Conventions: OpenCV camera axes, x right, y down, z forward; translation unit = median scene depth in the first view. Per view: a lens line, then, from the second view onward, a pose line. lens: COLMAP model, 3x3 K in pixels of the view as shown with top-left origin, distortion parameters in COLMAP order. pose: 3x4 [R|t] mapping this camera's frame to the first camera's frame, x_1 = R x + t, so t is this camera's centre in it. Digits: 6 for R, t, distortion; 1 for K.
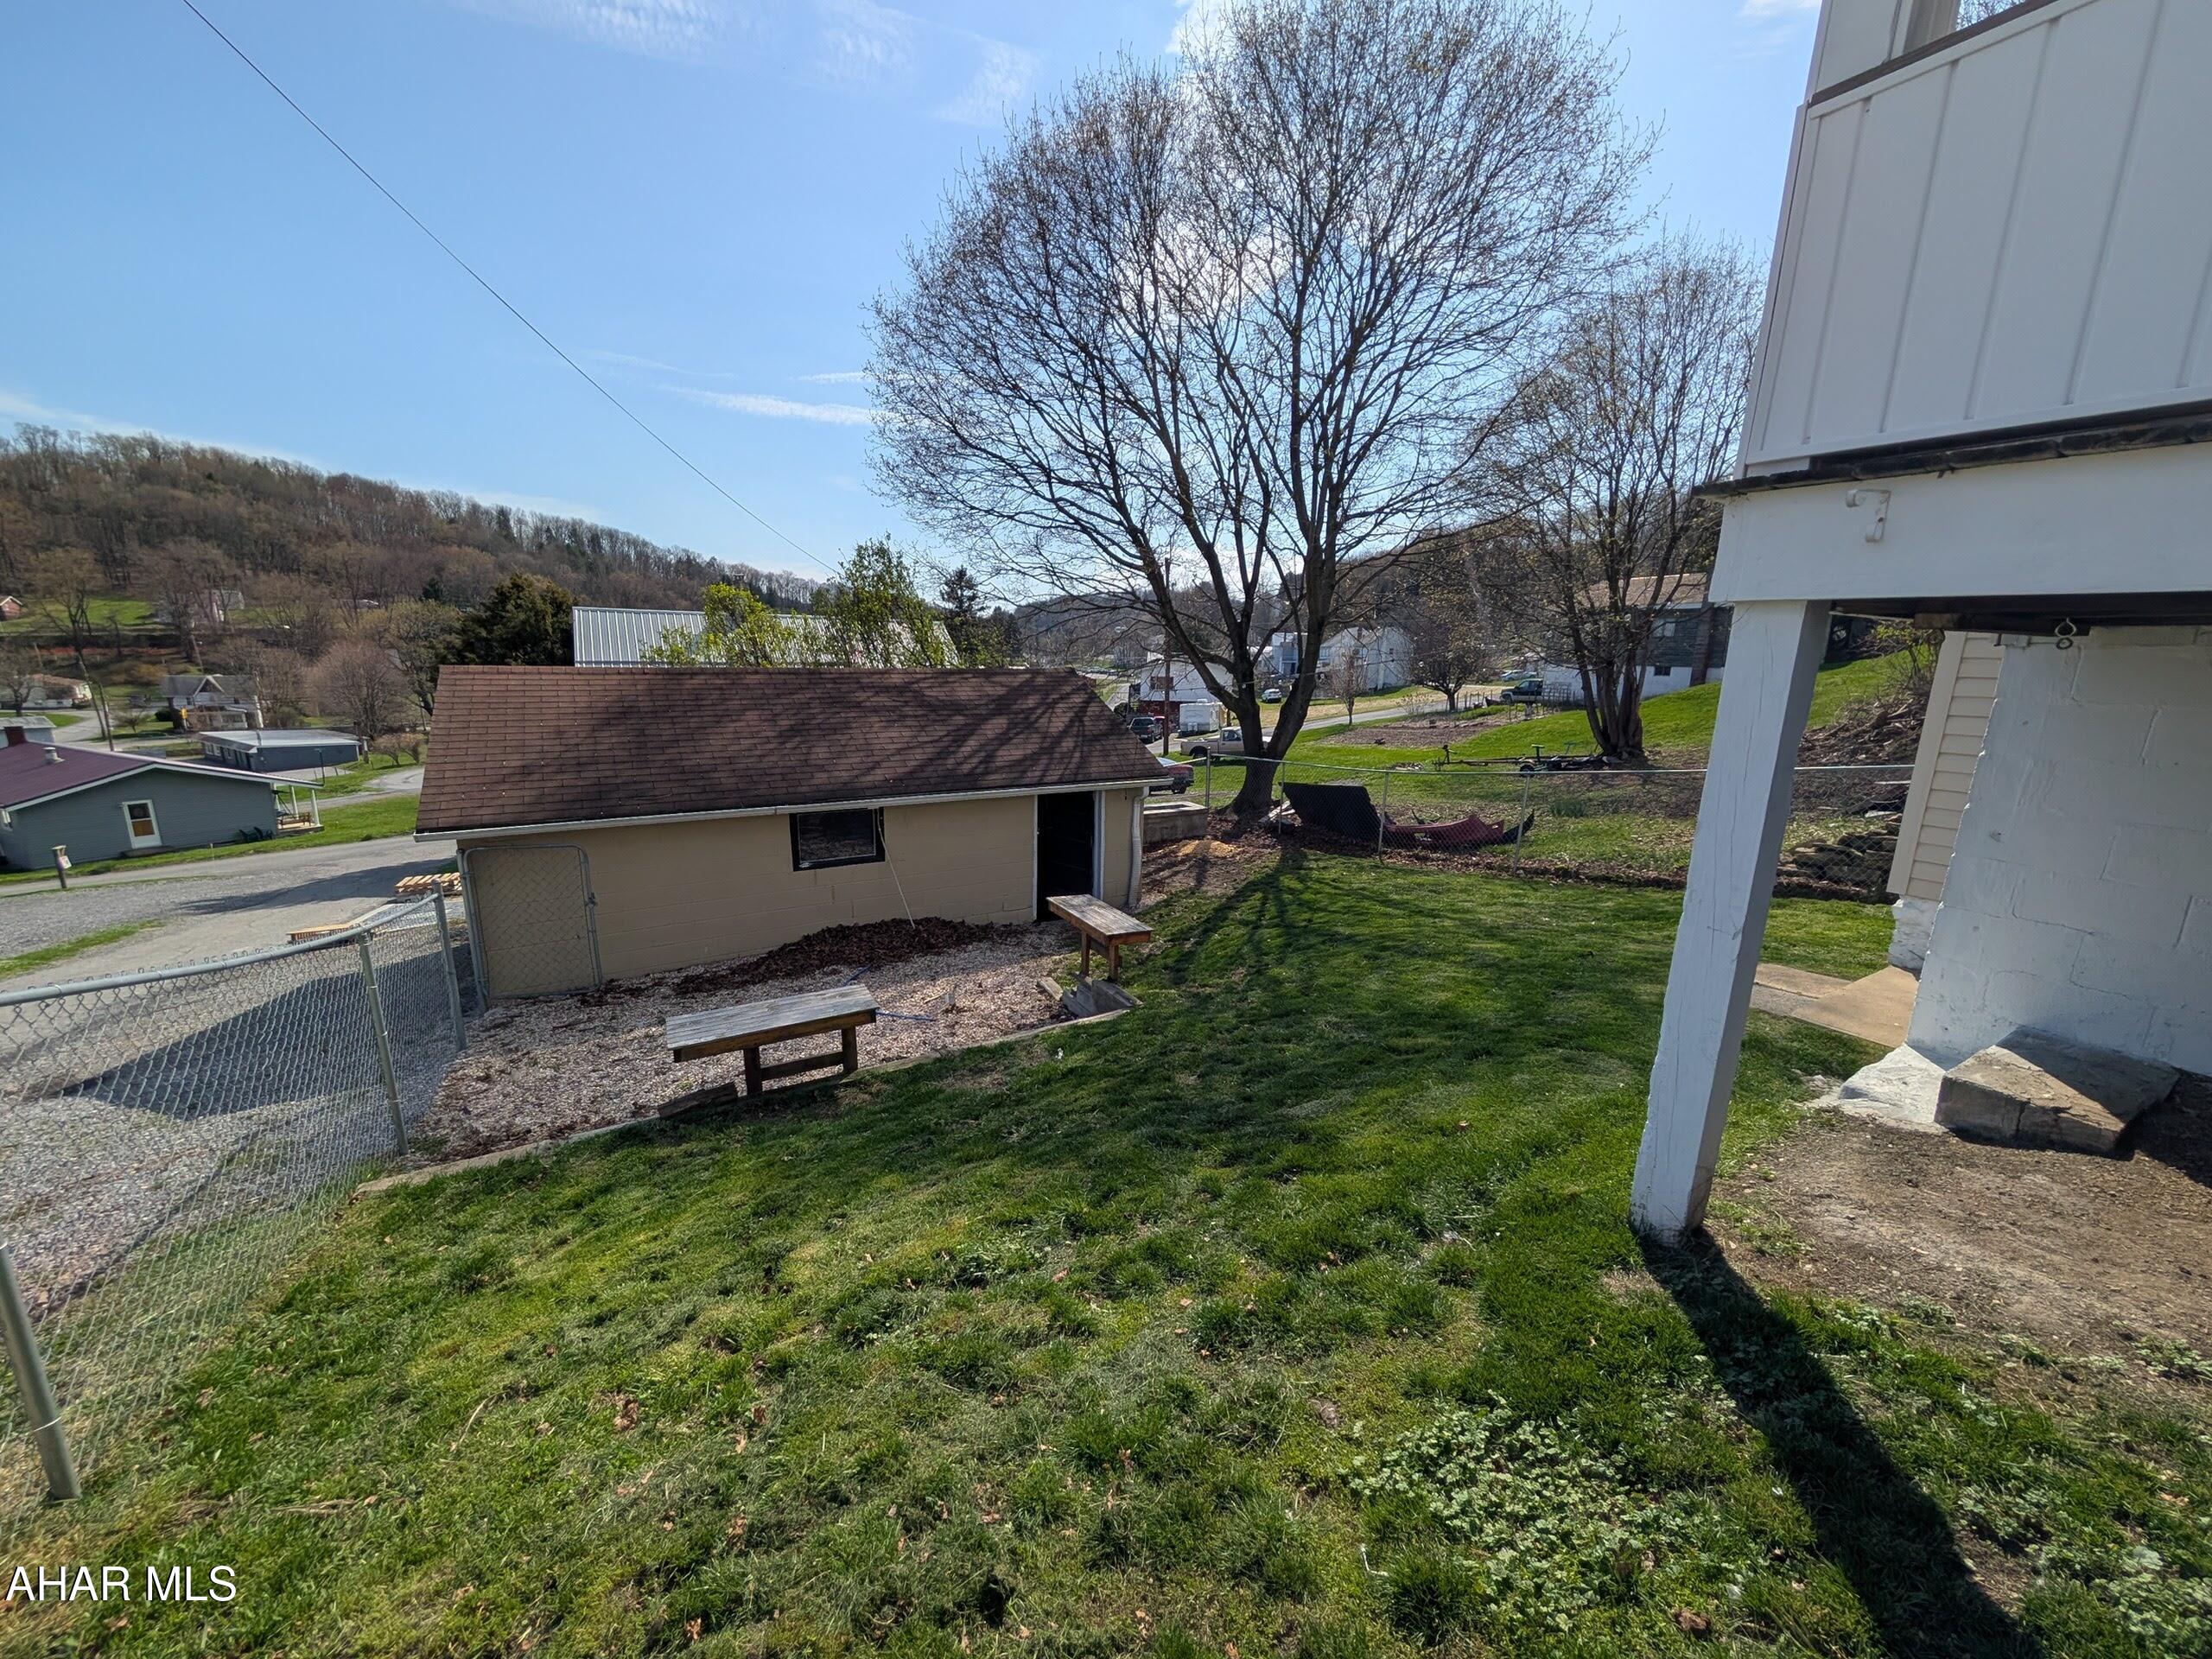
lens RADIAL K [[833.3, 0, 1100.1], [0, 833.3, 834.3], [0, 0, 1]] dist [0.000006, 0.000098]
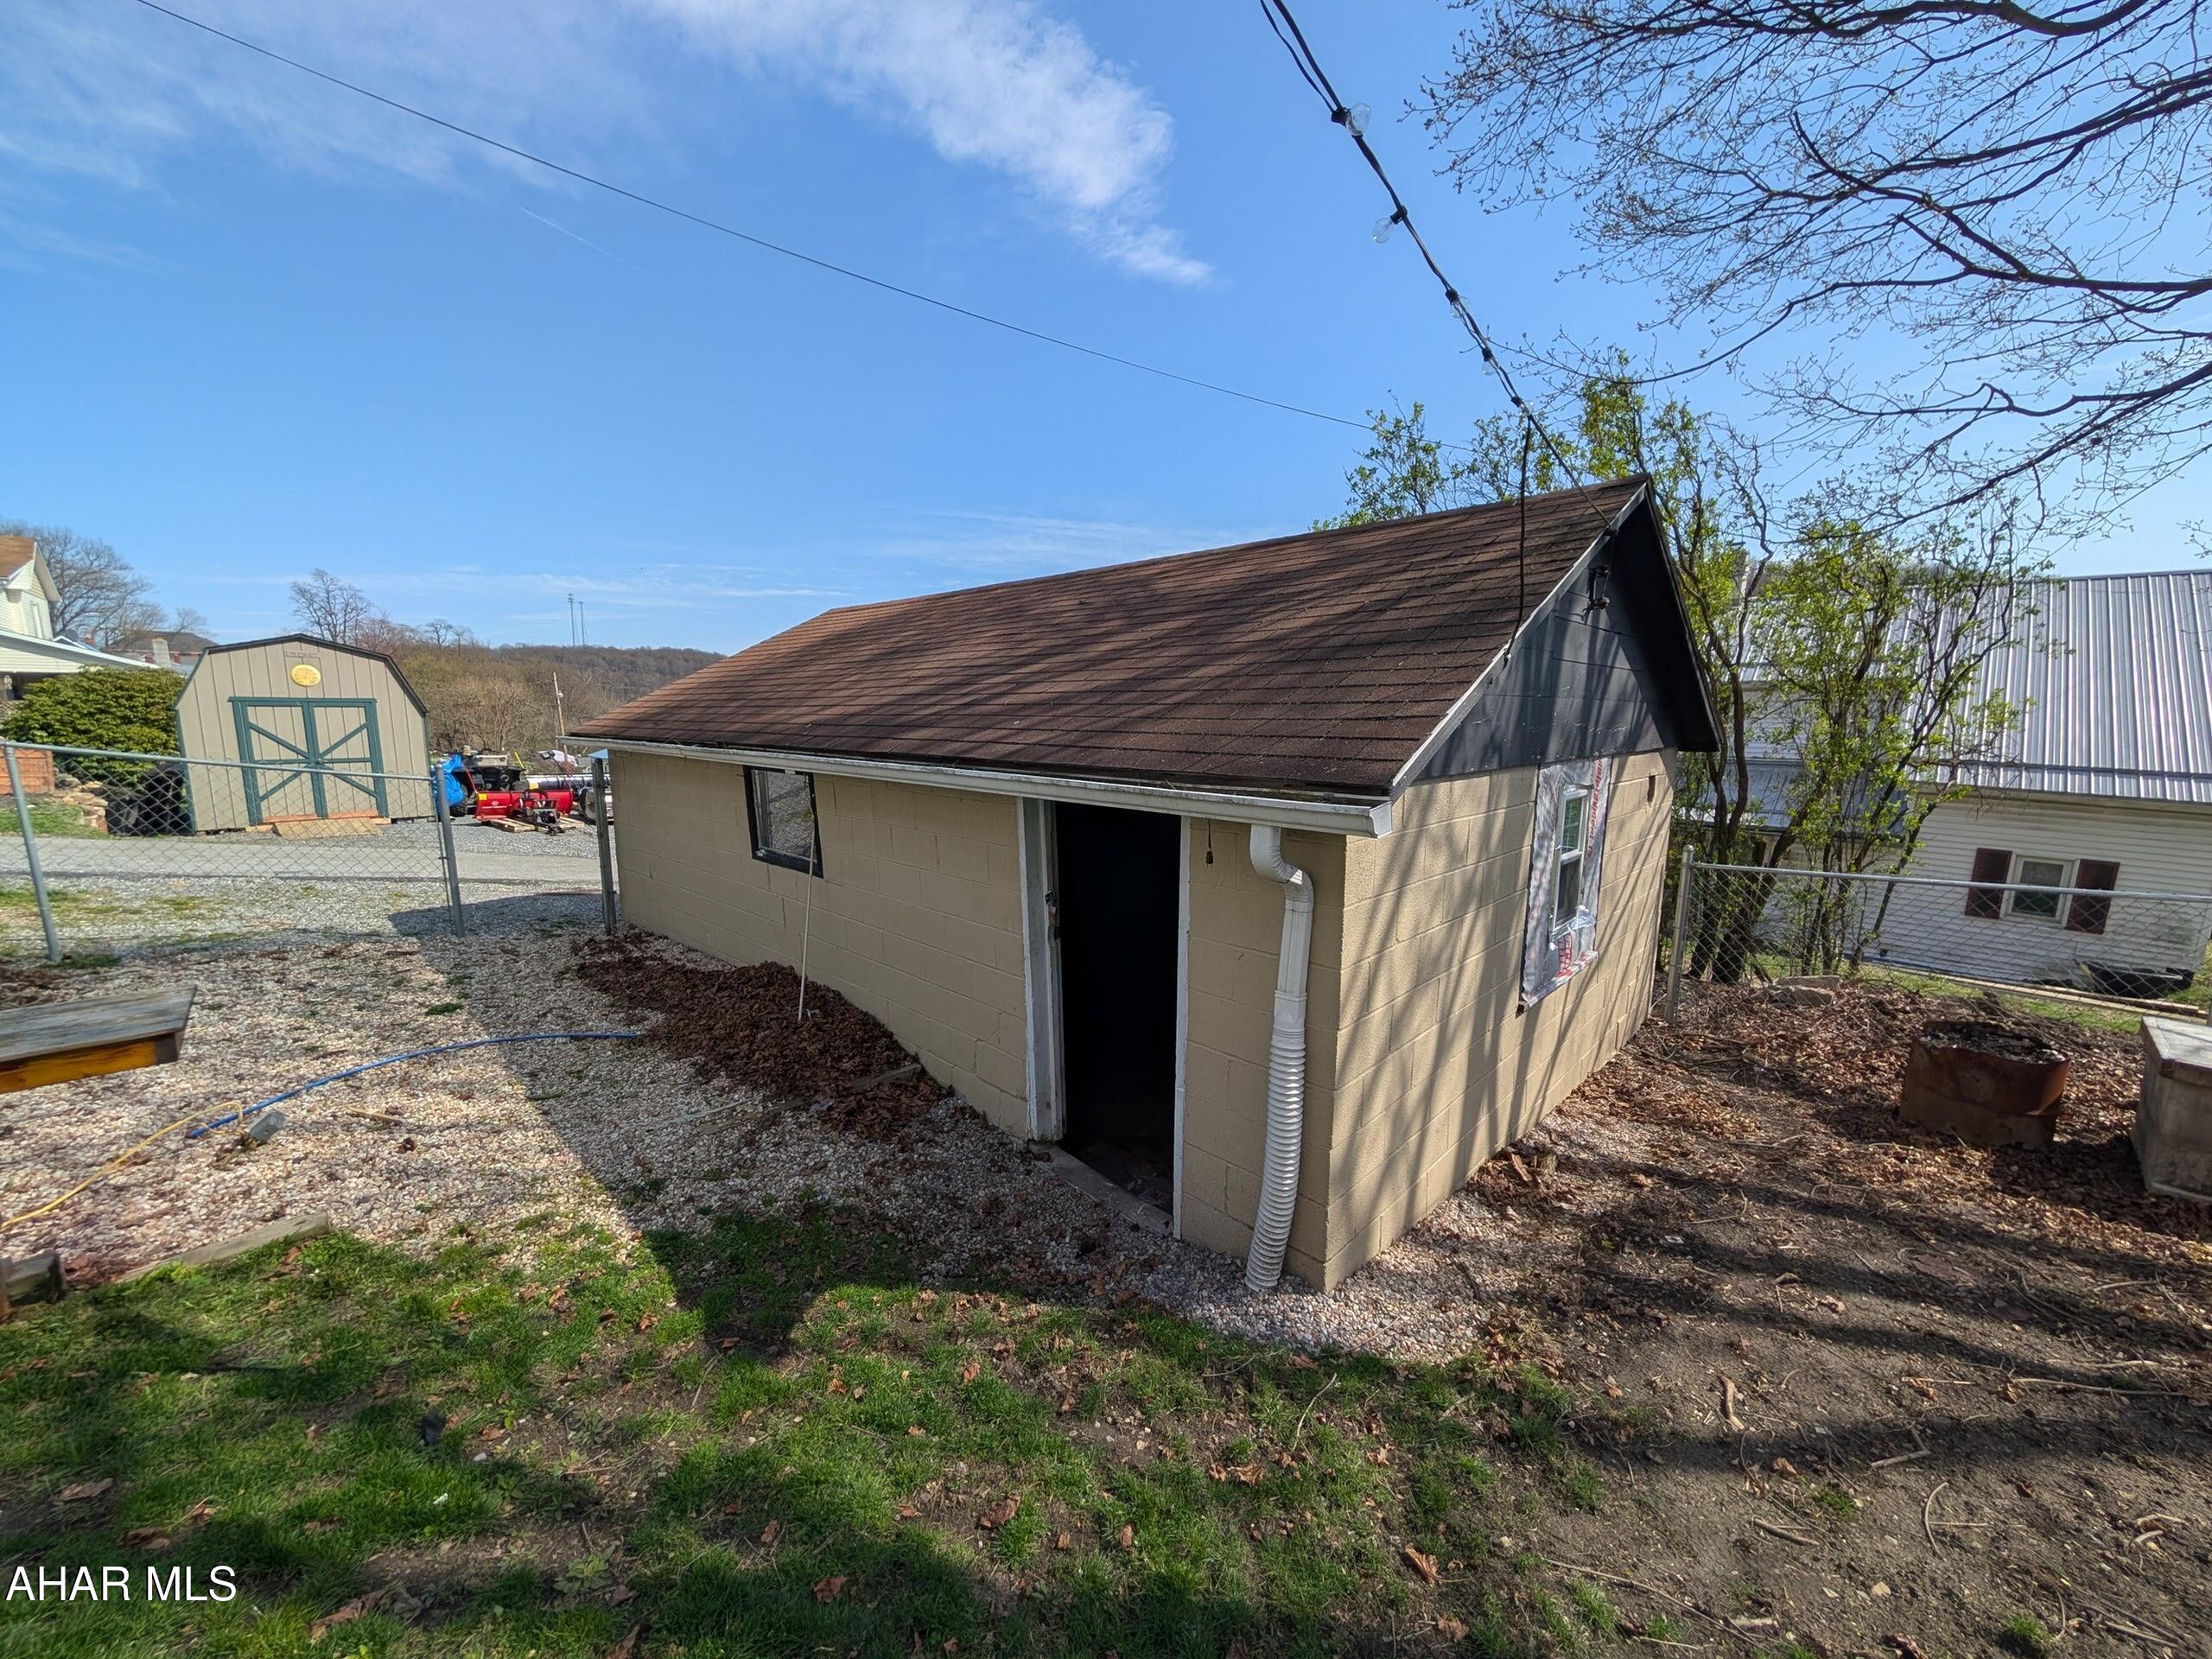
lens RADIAL K [[833.3, 0, 1100.1], [0, 833.3, 834.3], [0, 0, 1]] dist [0.000006, 0.000098]
pose [[0.271286, 0.121503, -0.954799, 0.304913], [-0.200513, 0.977370, 0.067404, -0.068880], [0.941381, 0.173164, 0.289509, 1.030726]]
